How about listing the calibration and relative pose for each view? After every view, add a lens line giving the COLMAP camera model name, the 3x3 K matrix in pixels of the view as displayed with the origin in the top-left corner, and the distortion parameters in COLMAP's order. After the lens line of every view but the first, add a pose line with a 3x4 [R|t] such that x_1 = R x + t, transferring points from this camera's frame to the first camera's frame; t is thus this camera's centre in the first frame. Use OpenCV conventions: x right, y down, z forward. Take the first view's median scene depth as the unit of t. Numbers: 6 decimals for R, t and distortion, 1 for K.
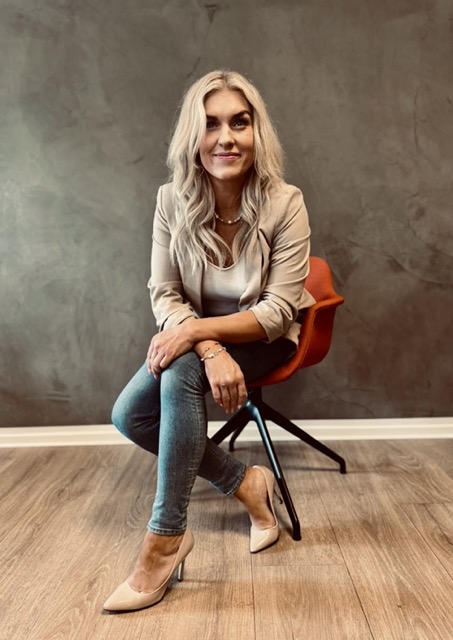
lens RADIAL K [[463.1, 0, 215.6], [0, 463.1, 324.5], [0, 0, 1]] dist [-0.026123, 0.011142]
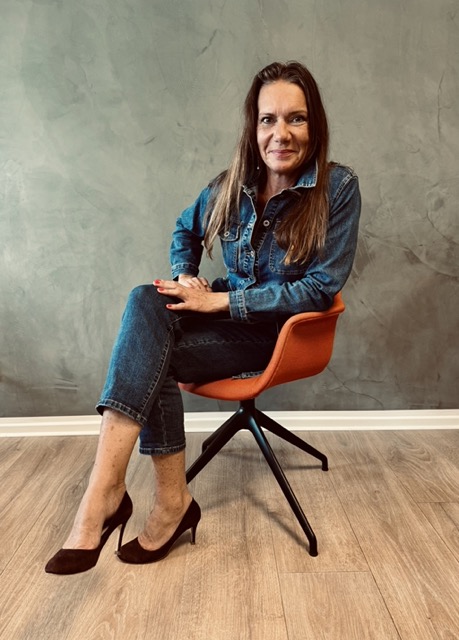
lens RADIAL K [[456.4, 0, 219.2], [0, 456.4, 326.7], [0, 0, 1]] dist [-0.019394, -0.000276]
pose [[0.999360, 0.009807, 0.034395, -0.052762], [-0.012422, 0.996981, 0.076641, -0.050479], [-0.033539, -0.077019, 0.996465, 0.036659]]
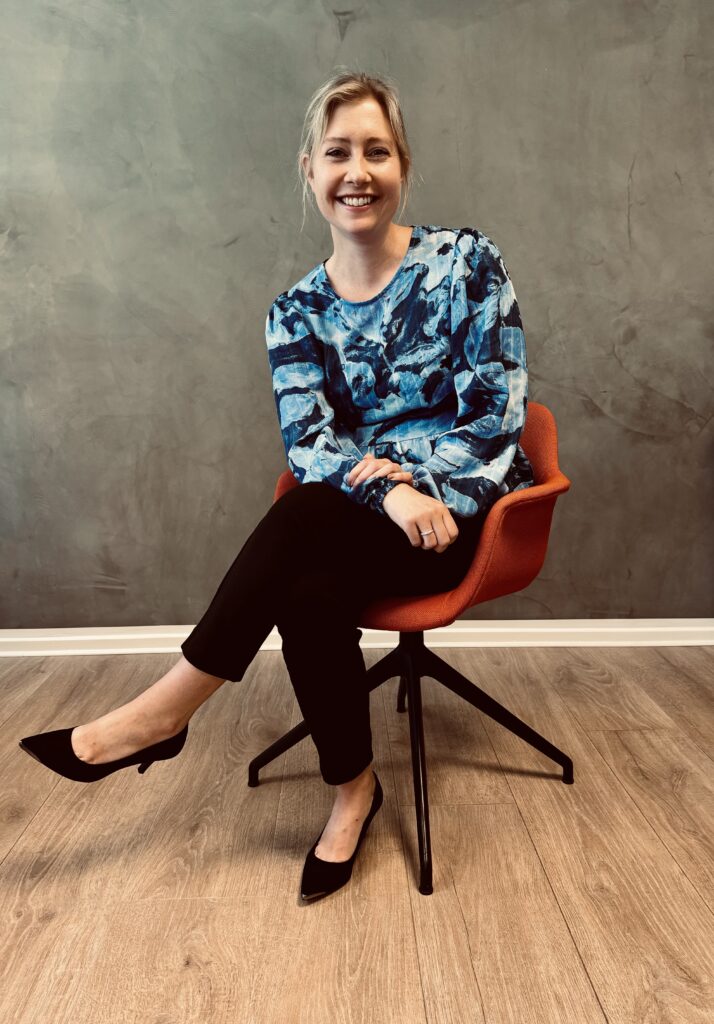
lens RADIAL K [[729.0, 0, 352.8], [0, 729.0, 522.2], [0, 0, 1]] dist [-0.013484, -0.004330]
pose [[0.997660, 0.016587, 0.066326, -0.052541], [-0.021593, 0.996913, 0.075487, -0.029470], [-0.064869, -0.076742, 0.994939, -0.113271]]
